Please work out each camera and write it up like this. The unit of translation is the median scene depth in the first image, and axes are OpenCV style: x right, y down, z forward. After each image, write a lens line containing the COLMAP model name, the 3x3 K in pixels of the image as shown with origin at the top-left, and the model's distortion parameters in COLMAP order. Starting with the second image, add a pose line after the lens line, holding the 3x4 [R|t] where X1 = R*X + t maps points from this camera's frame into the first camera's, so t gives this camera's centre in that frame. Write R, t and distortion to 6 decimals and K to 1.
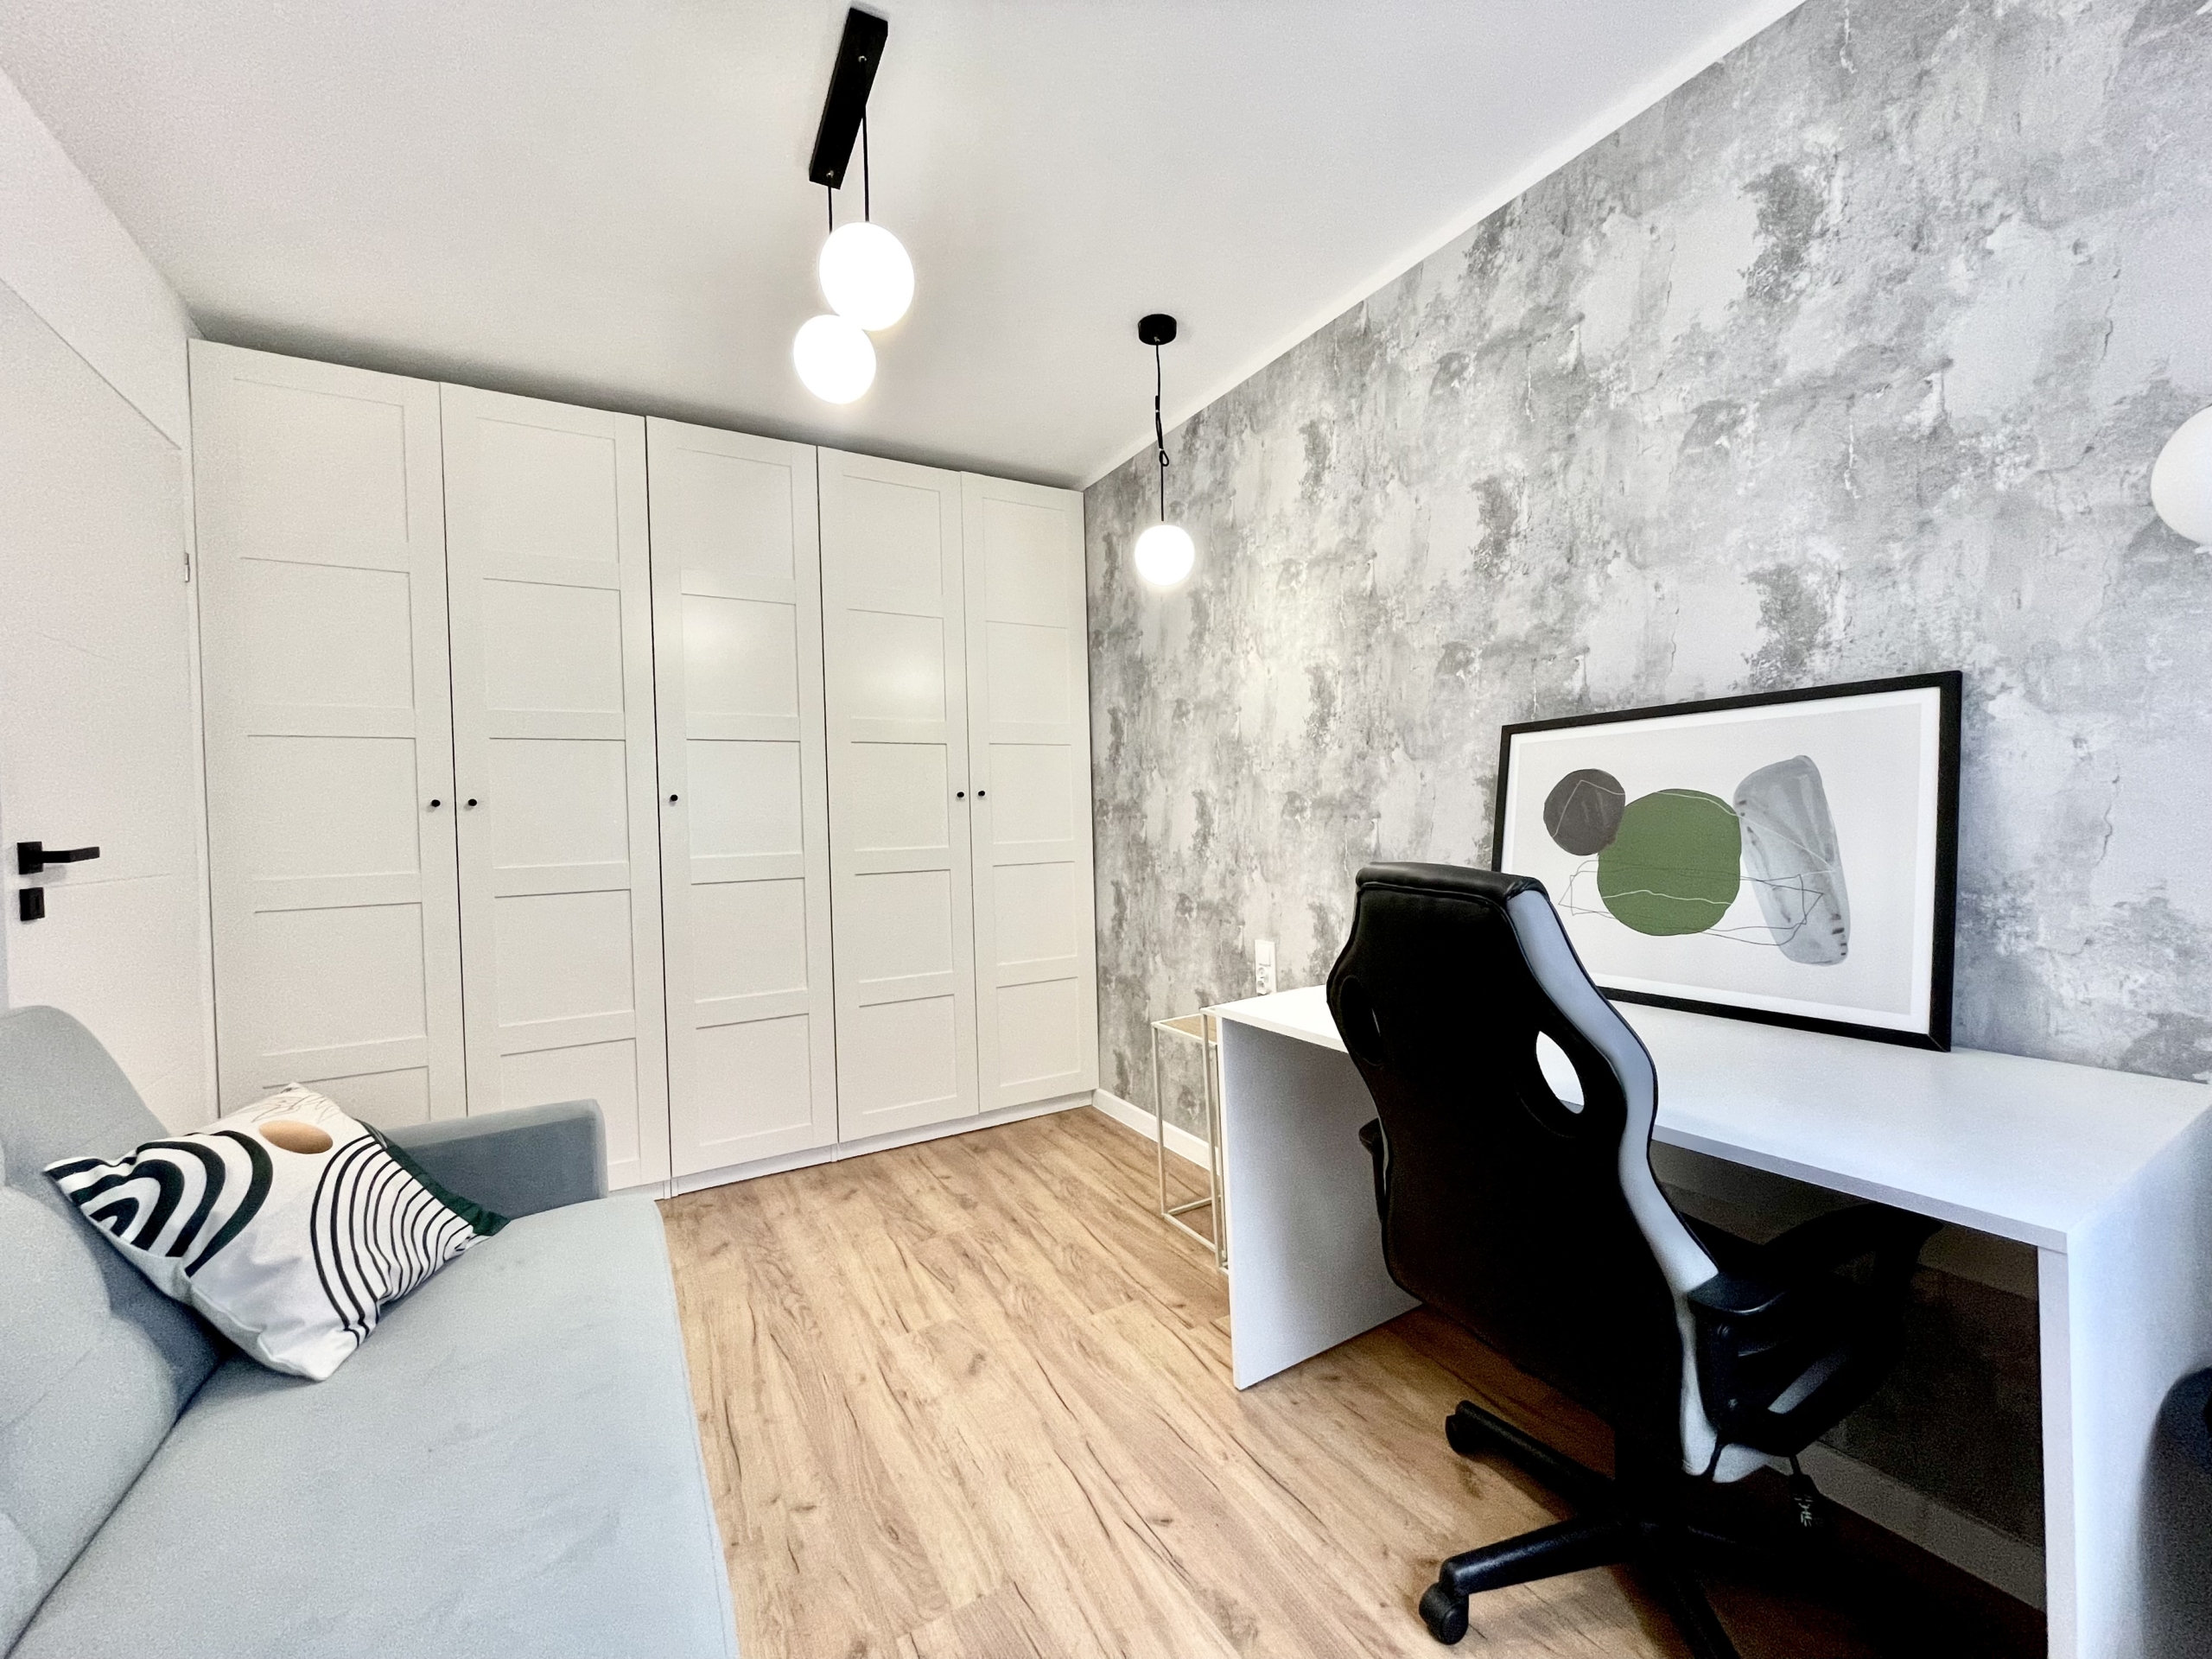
lens RADIAL K [[895.6, 0, 1106.0], [0, 895.6, 829.5], [0, 0, 1]] dist [-0.000092, -0.000288]
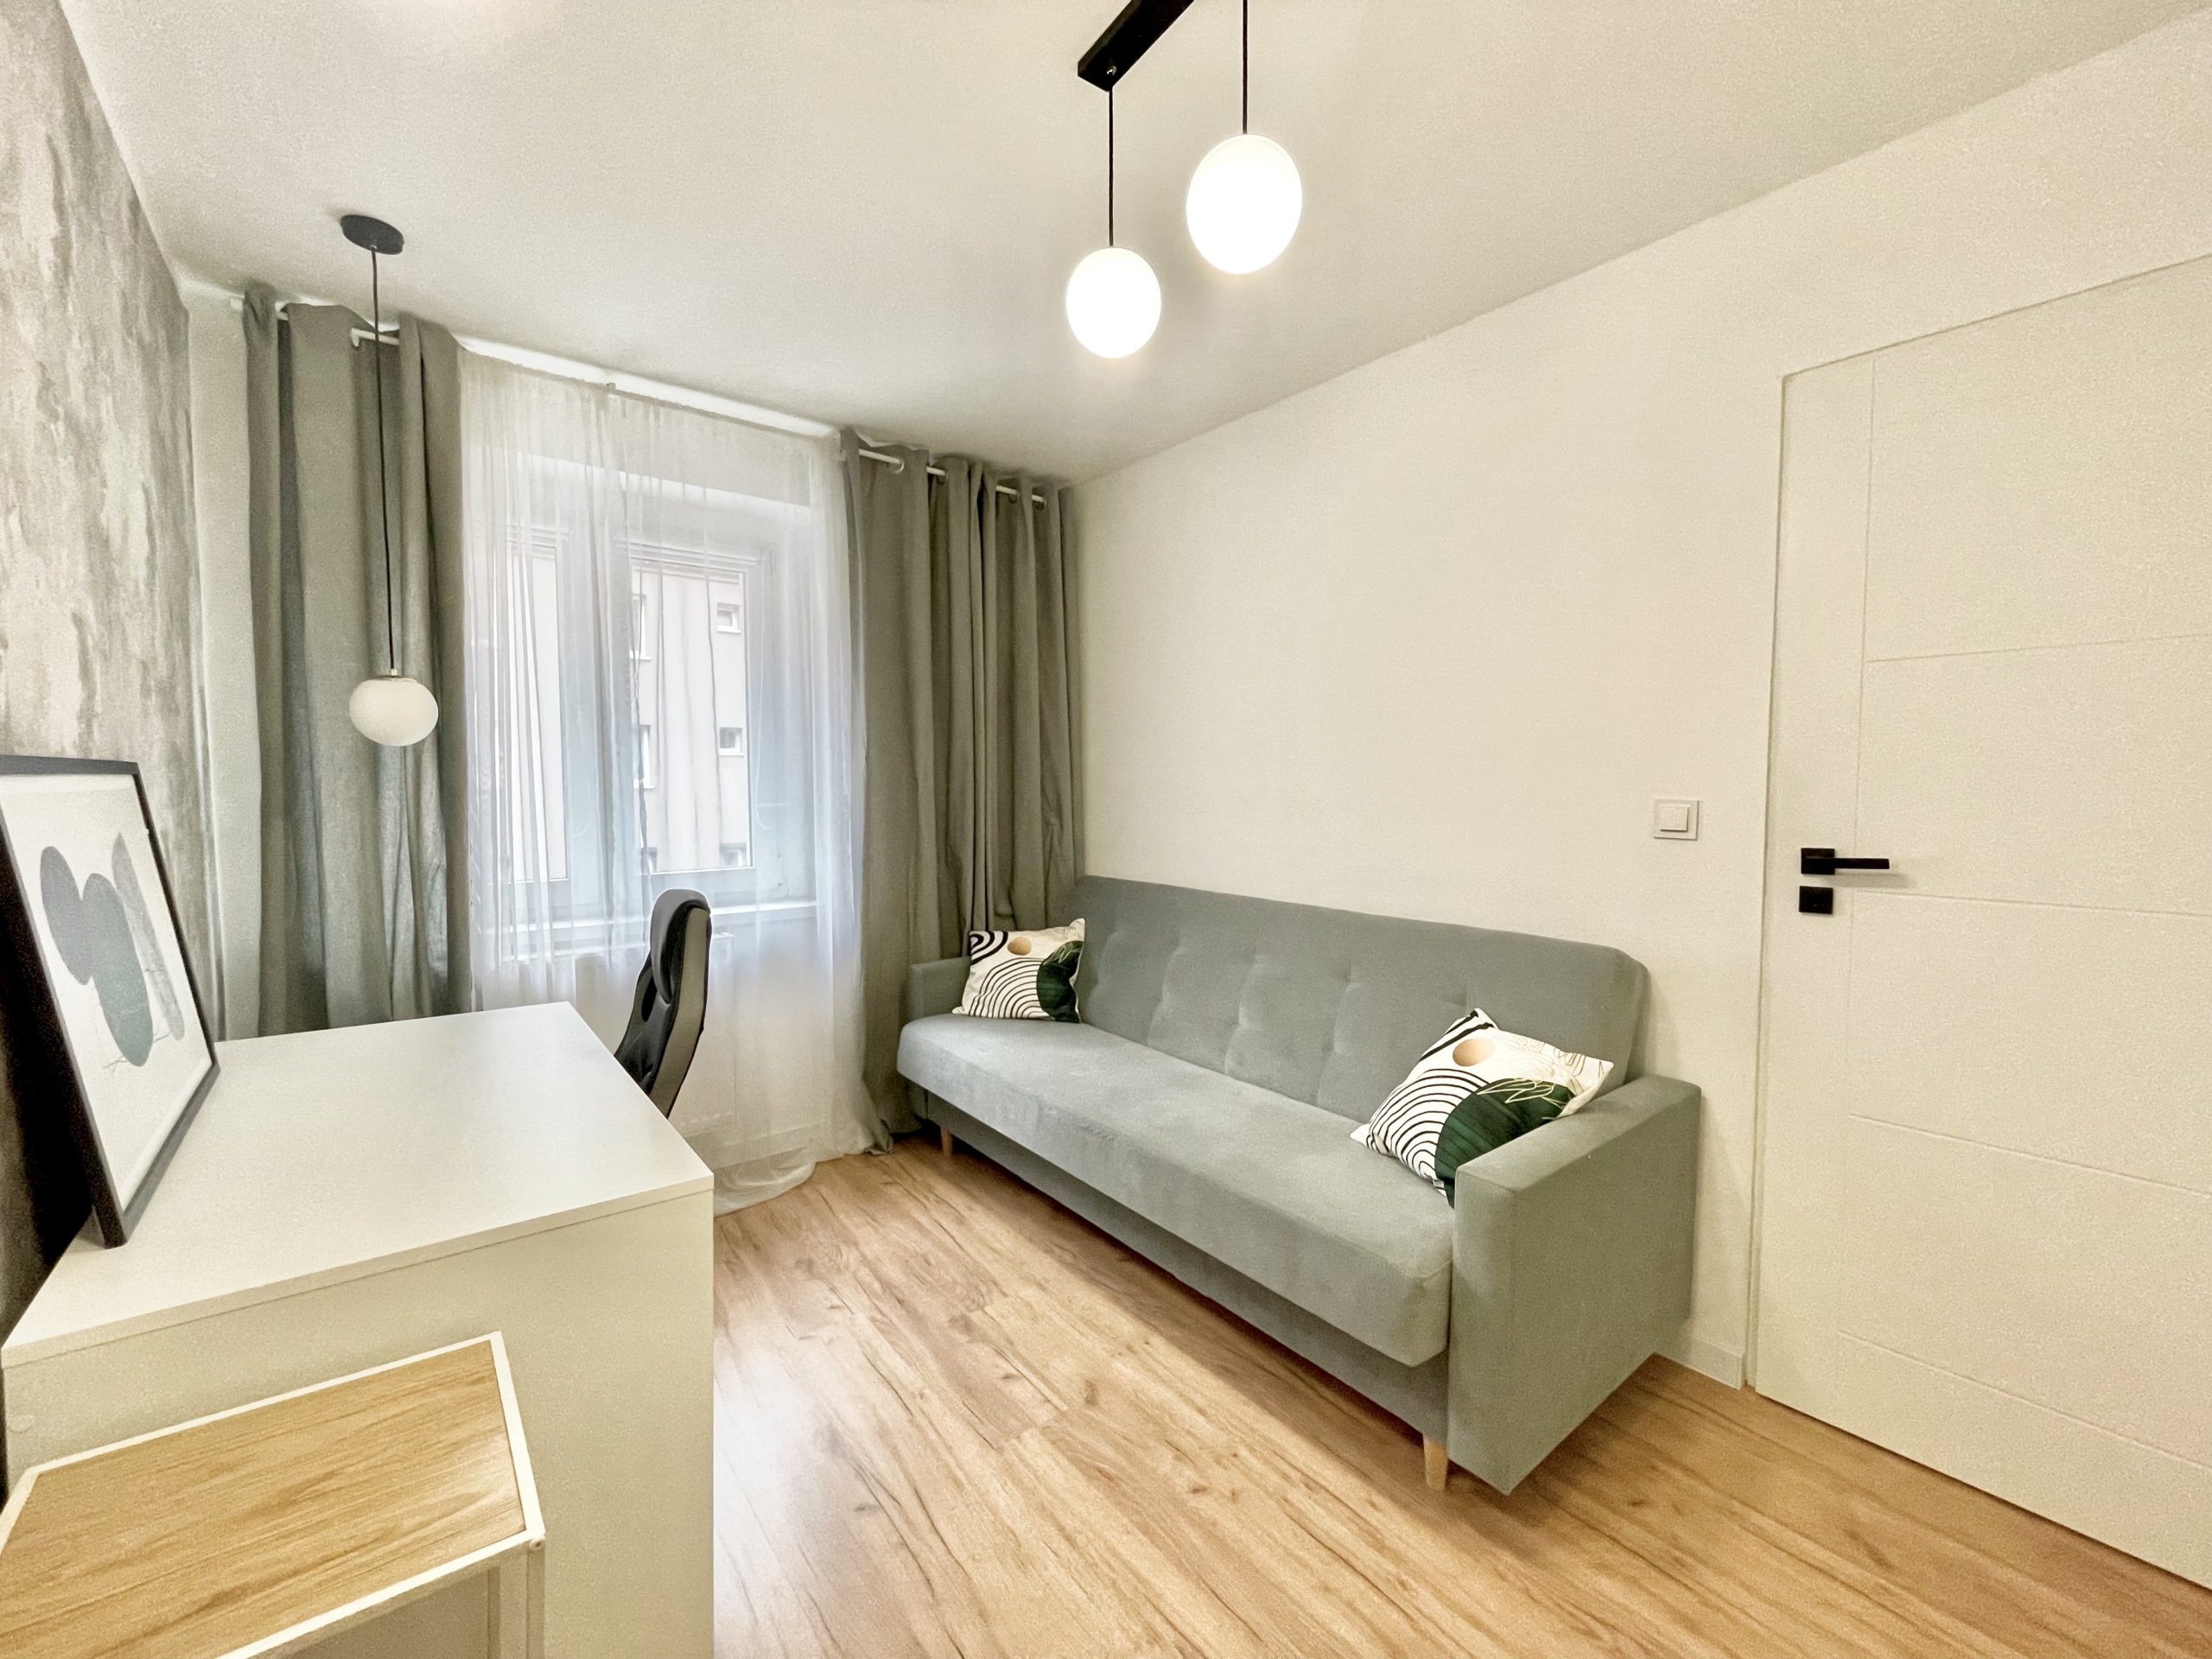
lens RADIAL K [[903.4, 0, 1106.0], [0, 903.4, 829.5], [0, 0, 1]] dist [-0.000232, 0.000125]
pose [[-0.988403, 0.037350, -0.147188, -0.095584], [0.026013, 0.996598, 0.078206, -0.128734], [0.149608, 0.073470, -0.986012, 2.032501]]
